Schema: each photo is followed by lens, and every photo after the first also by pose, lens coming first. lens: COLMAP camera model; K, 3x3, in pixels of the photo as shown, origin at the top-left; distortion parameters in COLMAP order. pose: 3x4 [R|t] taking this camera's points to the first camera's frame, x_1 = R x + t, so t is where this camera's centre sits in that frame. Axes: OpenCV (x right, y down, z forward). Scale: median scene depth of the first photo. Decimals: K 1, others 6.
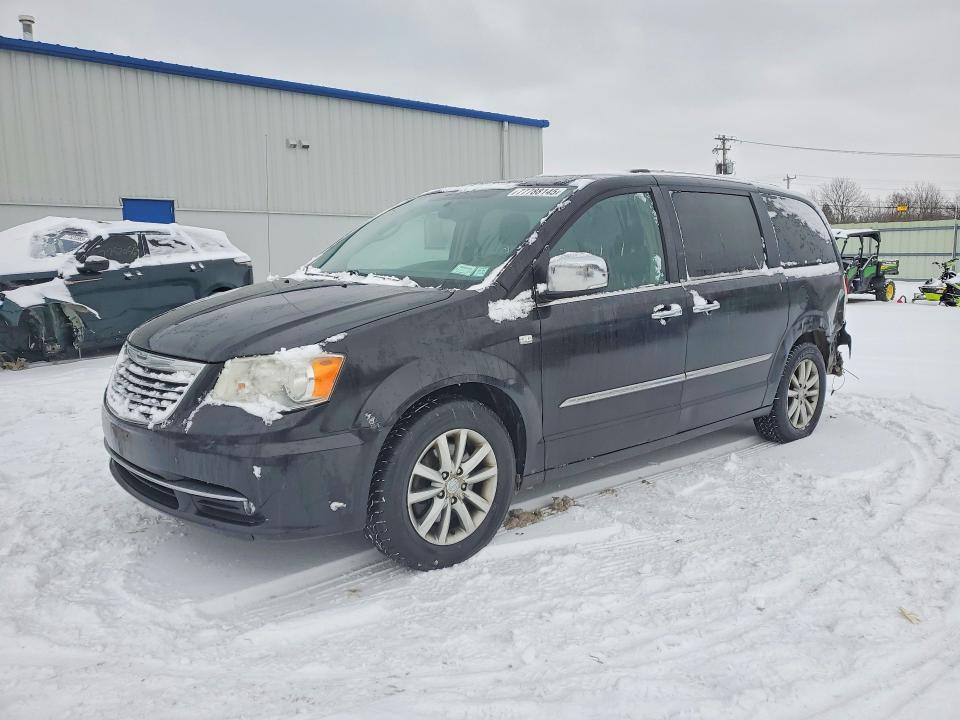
lens RADIAL K [[735.6, 0, 480.0], [0, 735.6, 360.0], [0, 0, 1]] dist [0.019214, 0.001927]
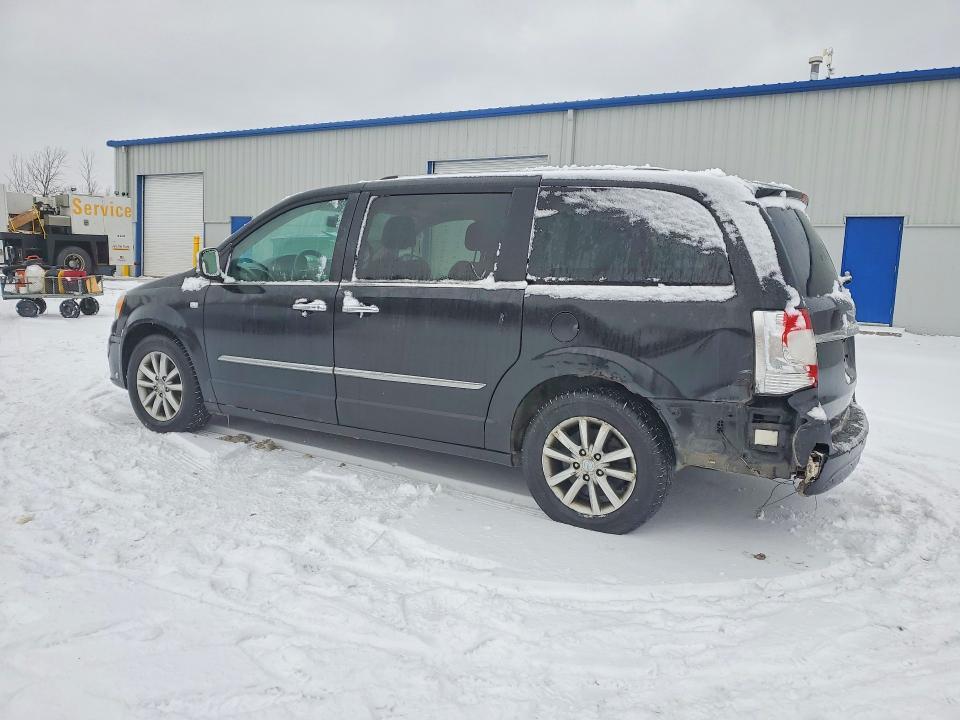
lens RADIAL K [[735.6, 0, 480.0], [0, 735.6, 360.0], [0, 0, 1]] dist [0.019214, 0.001927]
pose [[0.336933, 0.148682, -0.929715, 1.384713], [-0.176834, 0.979873, 0.092618, -0.132755], [0.924773, 0.133199, 0.356444, 0.845659]]
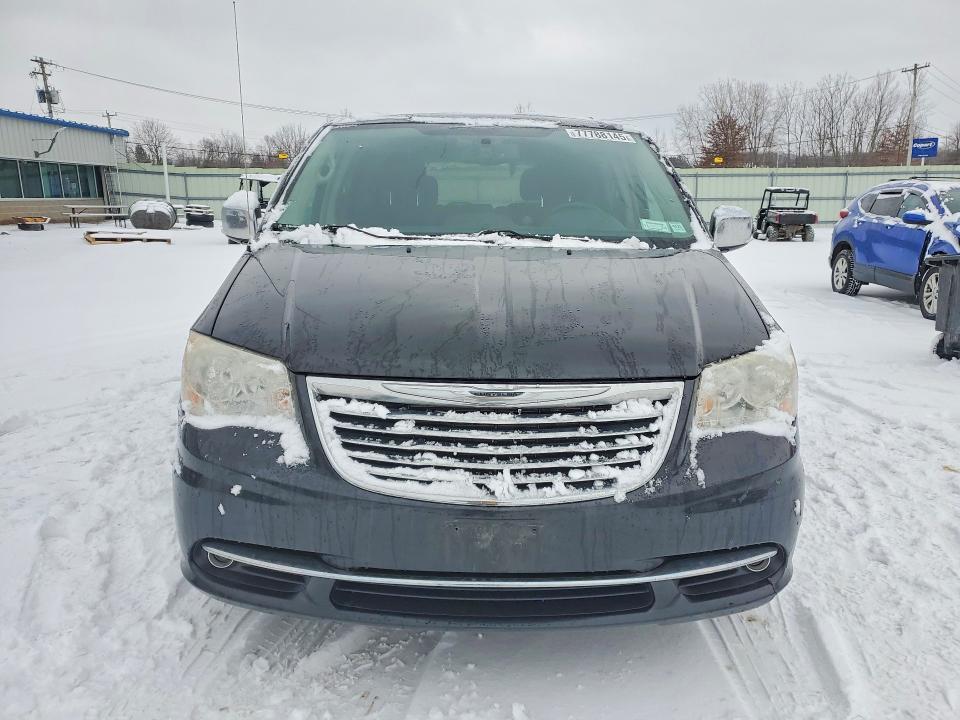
lens RADIAL K [[735.6, 0, 480.0], [0, 735.6, 360.0], [0, 0, 1]] dist [0.019214, 0.001927]
pose [[0.655638, -0.151660, 0.739688, -0.033823], [0.095798, 0.988412, 0.117745, -0.003751], [-0.748974, -0.006338, 0.662569, 0.024177]]
